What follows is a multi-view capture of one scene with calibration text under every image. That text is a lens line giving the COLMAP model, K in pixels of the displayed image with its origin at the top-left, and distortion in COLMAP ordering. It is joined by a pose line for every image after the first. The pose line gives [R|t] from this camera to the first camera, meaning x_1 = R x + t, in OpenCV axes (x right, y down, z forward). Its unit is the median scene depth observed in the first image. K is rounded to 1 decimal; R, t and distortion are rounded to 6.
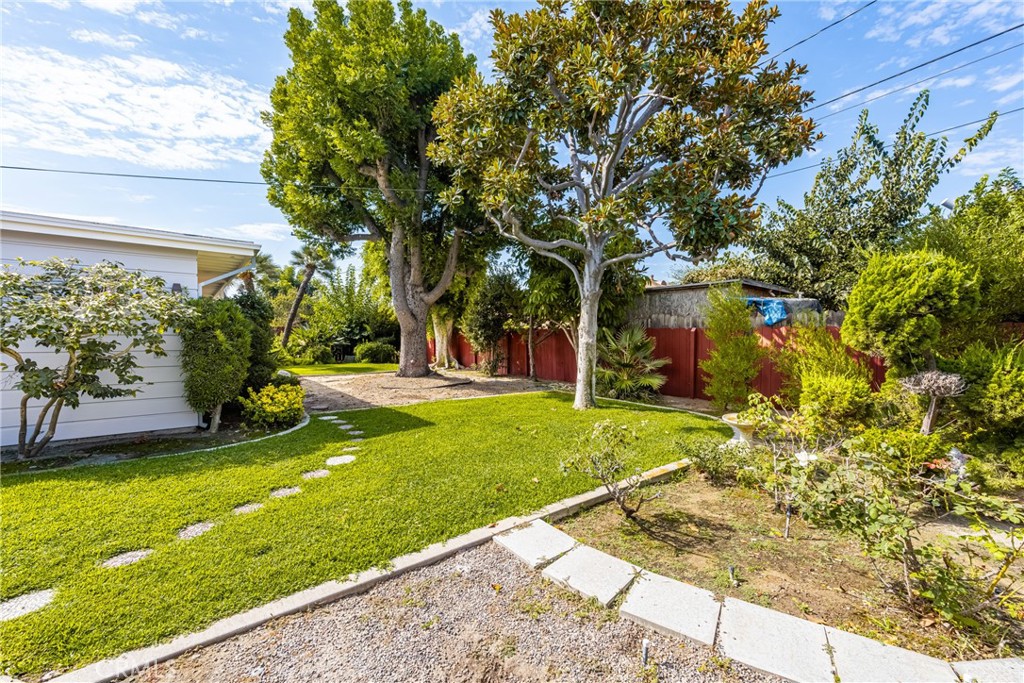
lens RADIAL K [[424.1, 0, 514.7], [0, 424.1, 339.7], [0, 0, 1]] dist [0.011453, -0.000199]
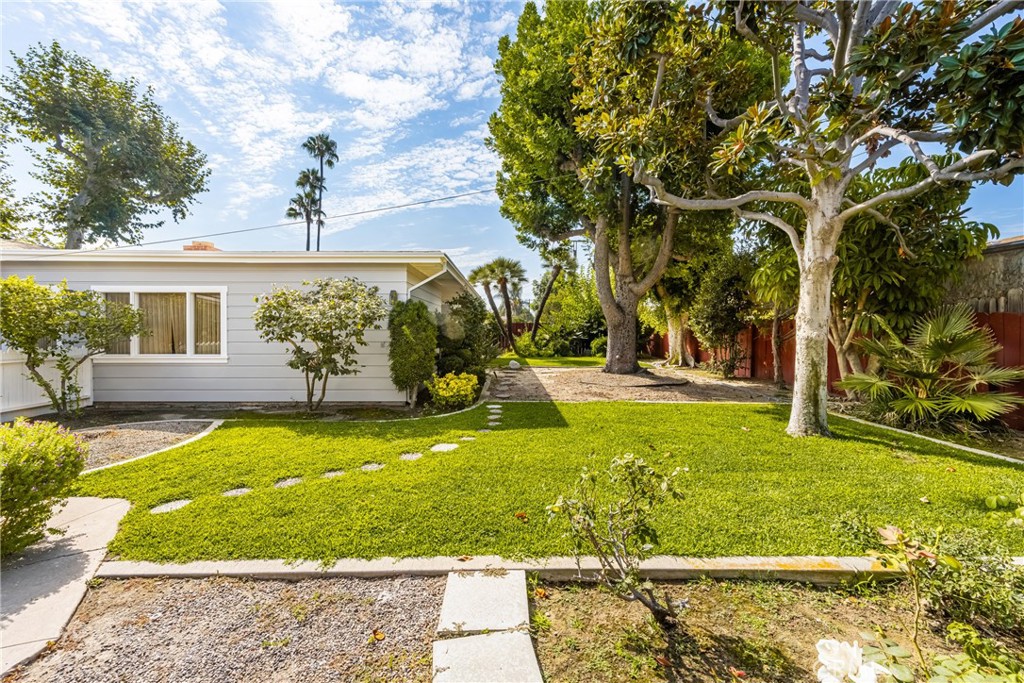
lens RADIAL K [[417.8, 0, 512.7], [0, 417.8, 339.7], [0, 0, 1]] dist [0.013074, -0.000020]
pose [[0.778651, 0.008001, -0.627407, 0.224556], [-0.000431, 0.999925, 0.012217, 0.002361], [0.627458, -0.009242, 0.778596, 0.185580]]
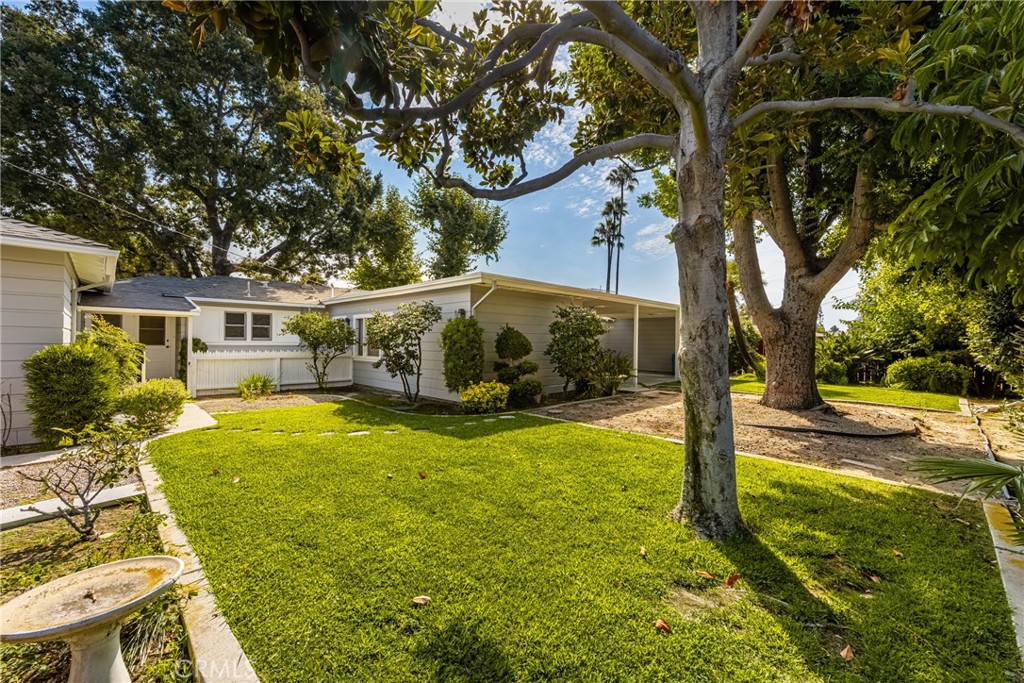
lens RADIAL K [[424.1, 0, 514.7], [0, 424.1, 339.7], [0, 0, 1]] dist [0.011453, -0.000199]
pose [[0.088852, -0.014947, -0.995933, 0.543477], [-0.018870, 0.999683, -0.016687, 0.000878], [0.995866, 0.020276, 0.088541, 0.760805]]
